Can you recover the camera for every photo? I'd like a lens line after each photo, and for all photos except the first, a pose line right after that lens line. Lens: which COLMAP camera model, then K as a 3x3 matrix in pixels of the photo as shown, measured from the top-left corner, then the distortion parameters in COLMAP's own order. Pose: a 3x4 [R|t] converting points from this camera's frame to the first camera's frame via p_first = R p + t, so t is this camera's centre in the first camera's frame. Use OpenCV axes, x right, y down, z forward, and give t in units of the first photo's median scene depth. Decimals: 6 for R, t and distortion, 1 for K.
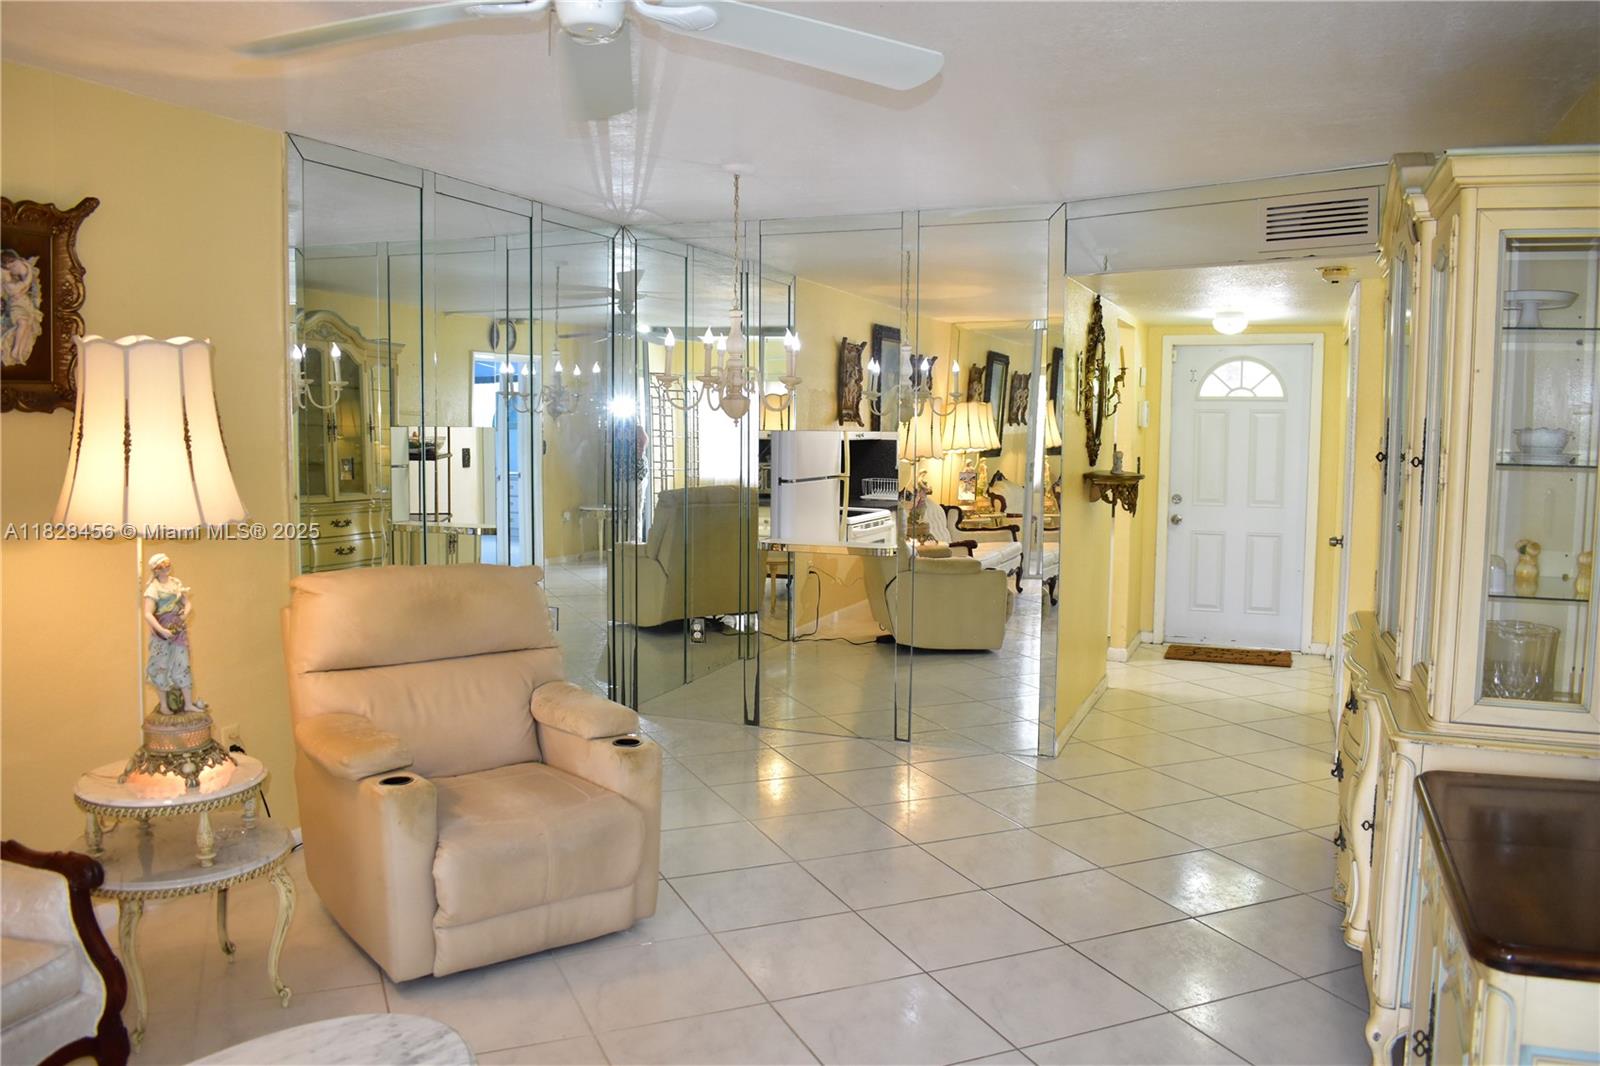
lens RADIAL K [[1242.3, 0, 800.0], [0, 1242.3, 533.0], [0, 0, 1]] dist [-0.097949, 0.014399]
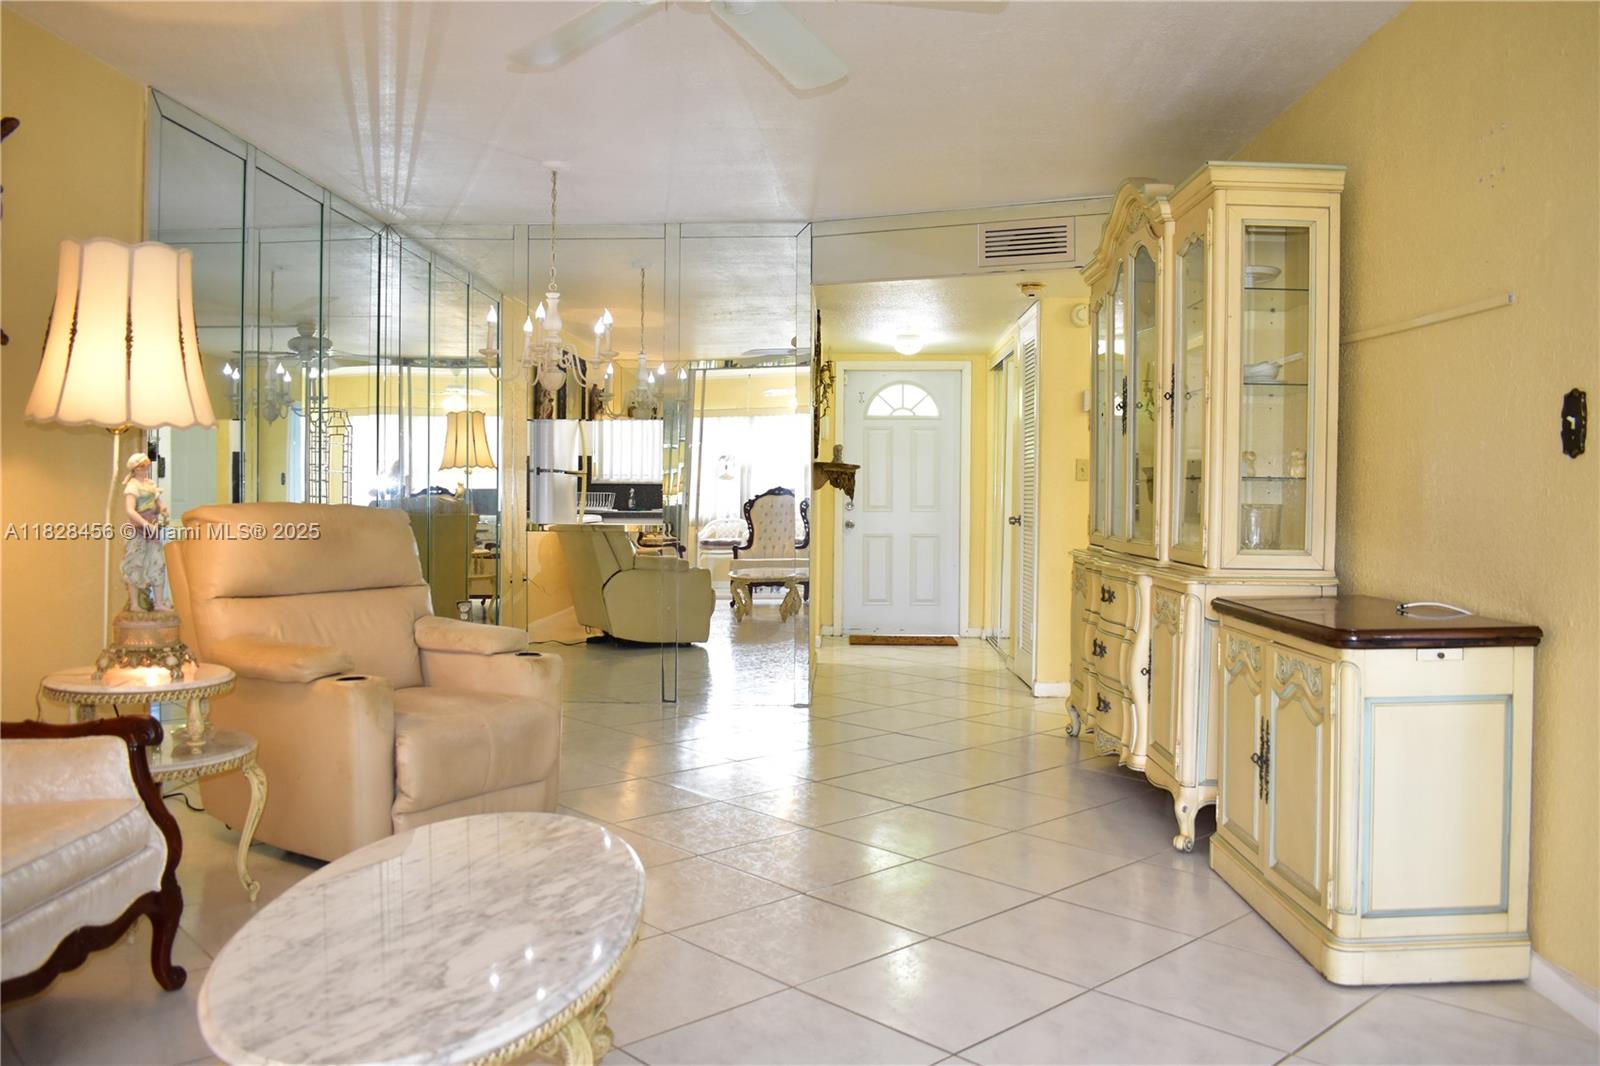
lens RADIAL K [[1242.3, 0, 800.0], [0, 1242.3, 533.0], [0, 0, 1]] dist [-0.097949, 0.014399]
pose [[0.941420, -0.010317, 0.337078, -0.331089], [0.028946, 0.998315, -0.050288, 0.145400], [-0.335991, 0.057099, 0.940133, -0.141509]]
